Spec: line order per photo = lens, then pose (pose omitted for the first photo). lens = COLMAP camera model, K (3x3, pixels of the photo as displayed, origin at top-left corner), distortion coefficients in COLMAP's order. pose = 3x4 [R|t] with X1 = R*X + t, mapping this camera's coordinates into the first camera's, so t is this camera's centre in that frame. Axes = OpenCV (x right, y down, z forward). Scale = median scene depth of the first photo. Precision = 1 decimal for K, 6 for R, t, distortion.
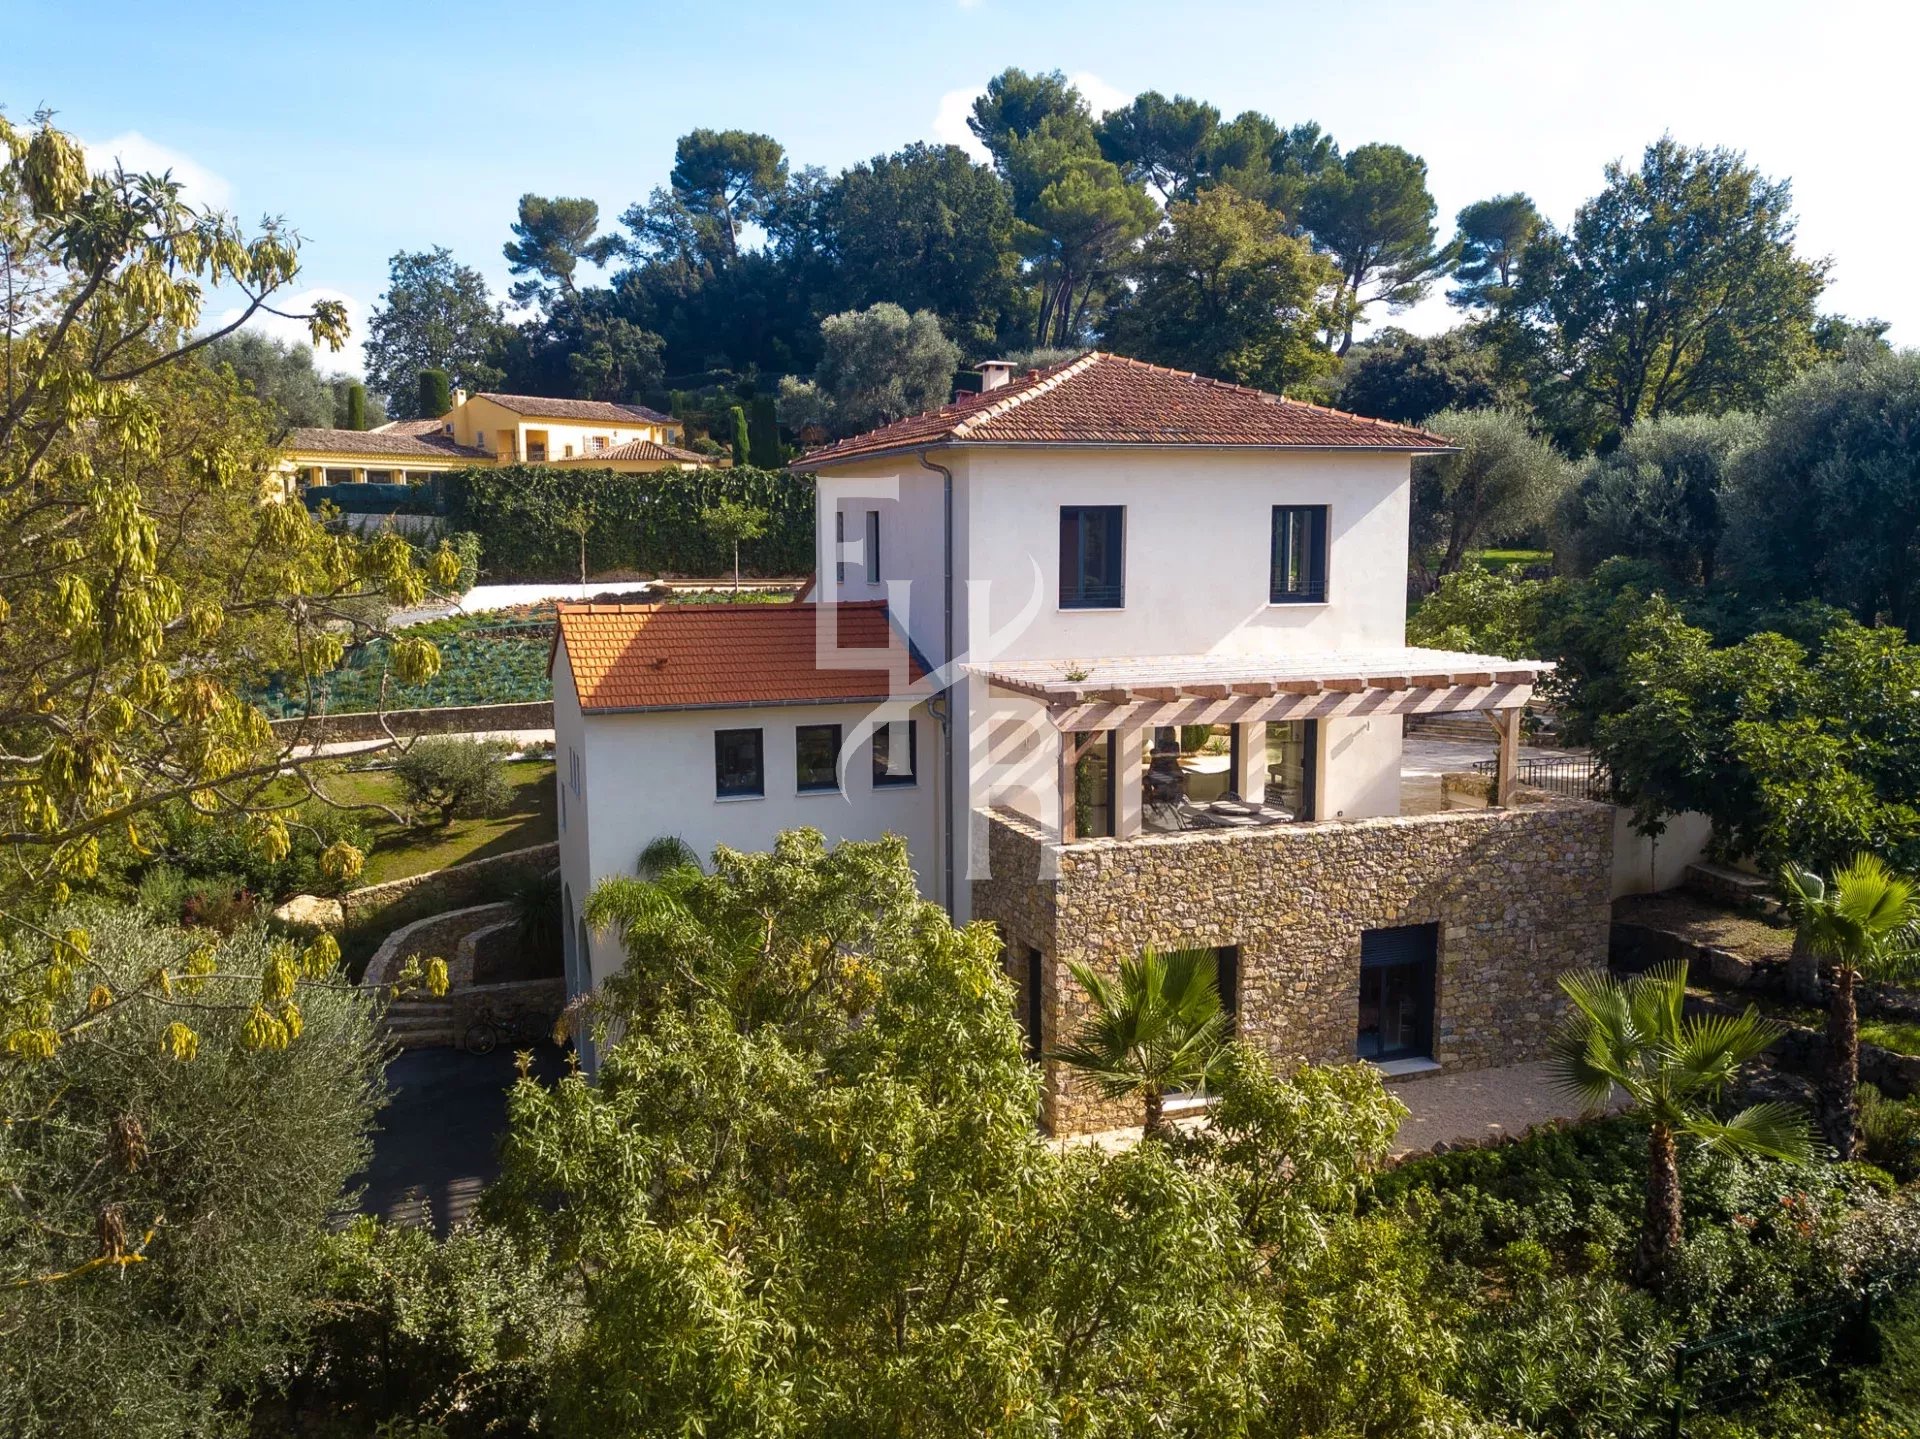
lens RADIAL K [[1516.7, 0, 960.0], [0, 1516.7, 719.5], [0, 0, 1]] dist [0.021255, 0.001297]
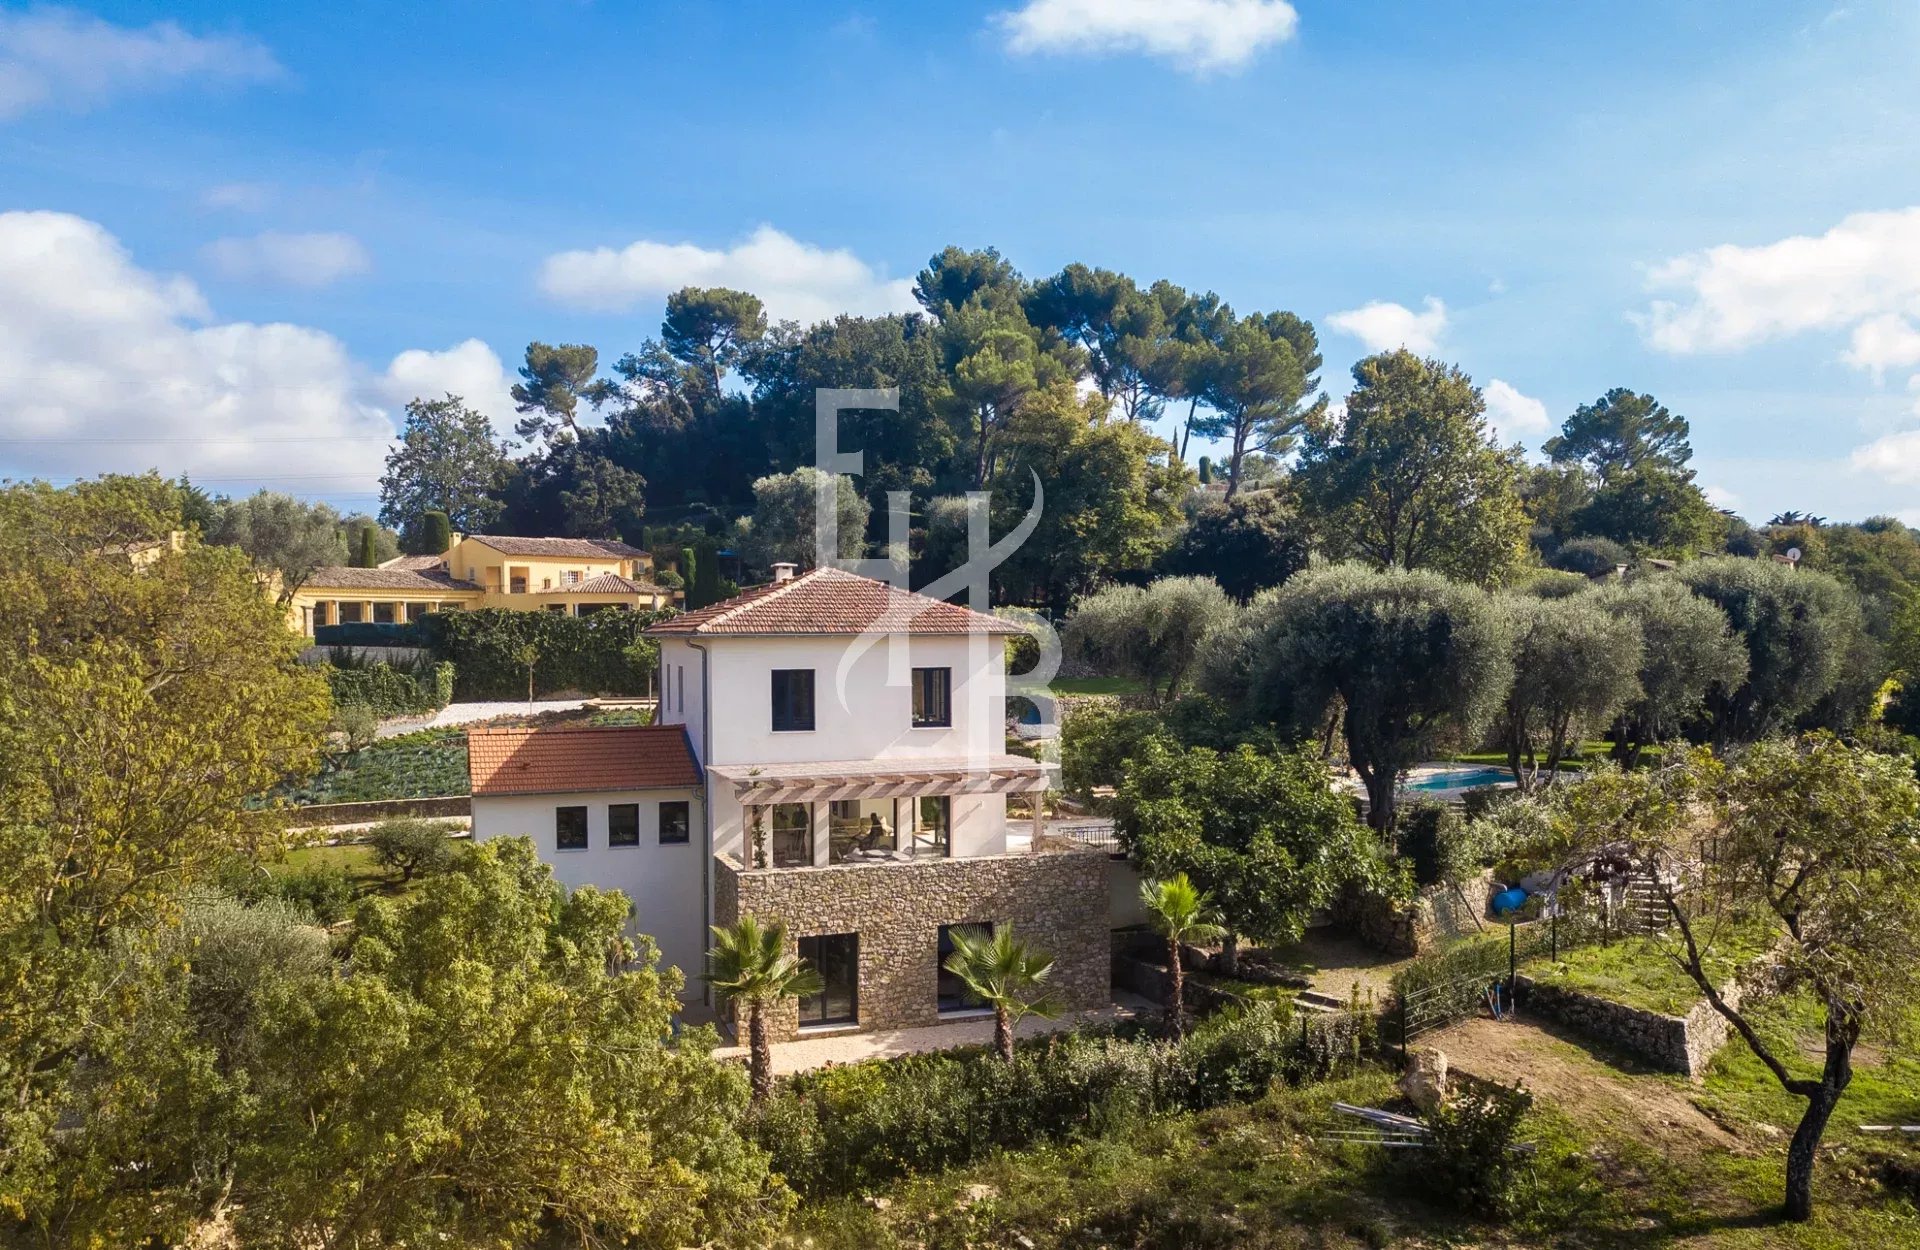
lens RADIAL K [[1517.2, 0, 969.3], [0, 1517.2, 680.3], [0, 0, 1]] dist [0.081034, -0.220099]
pose [[0.999990, -0.000499, -0.004477, 0.072303], [0.000087, 0.995791, -0.091650, 0.005472], [0.004504, 0.091649, 0.995781, -0.161183]]
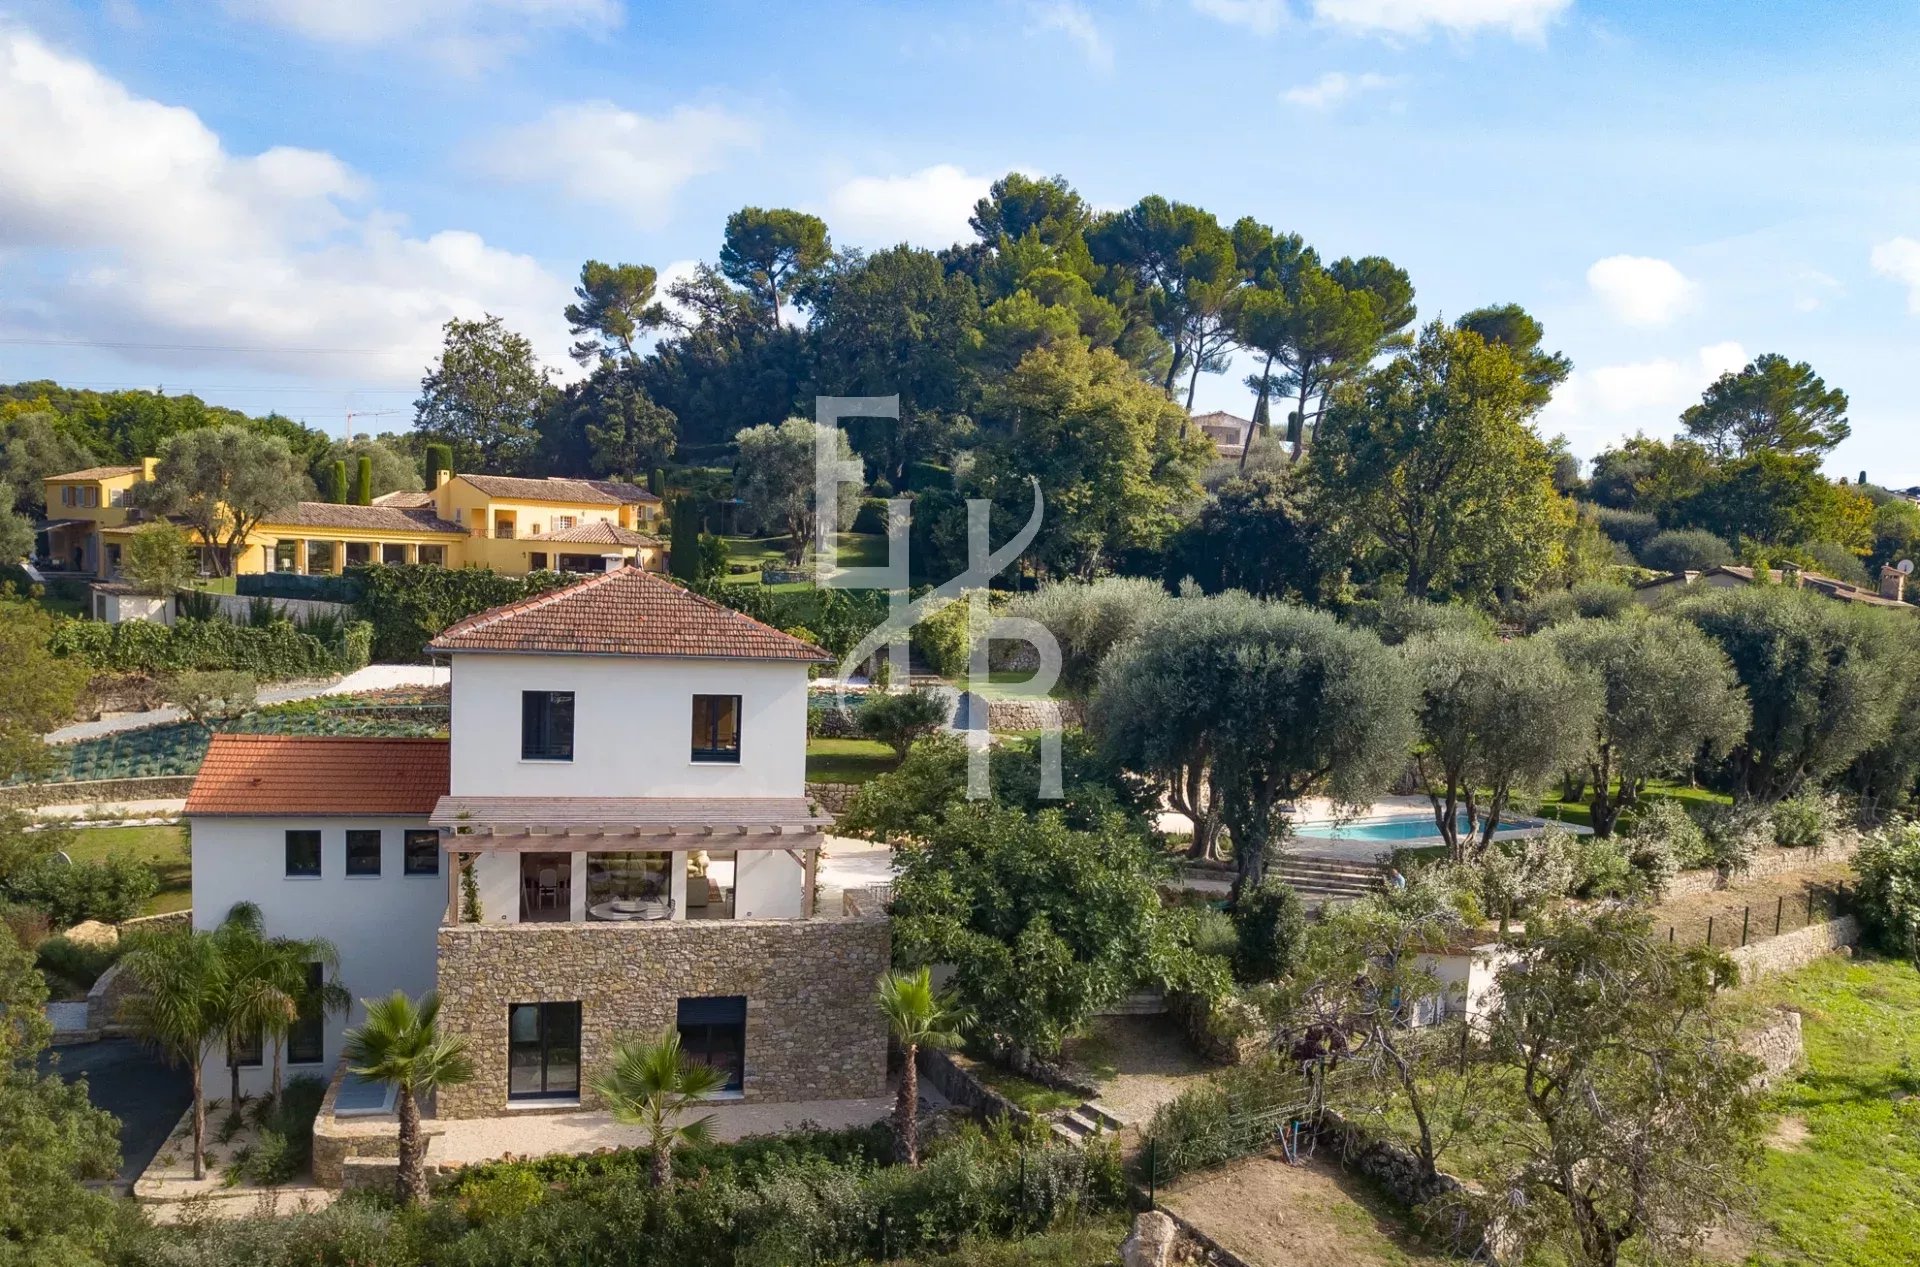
lens RADIAL K [[1581.1, 0, 955.0], [0, 1581.1, 721.4], [0, 0, 1]] dist [0.060399, -0.149671]
pose [[0.994488, 0.057270, -0.087834, 0.153076], [-0.059773, 0.997870, -0.026141, -0.024225], [0.086150, 0.031247, 0.995792, -0.119250]]
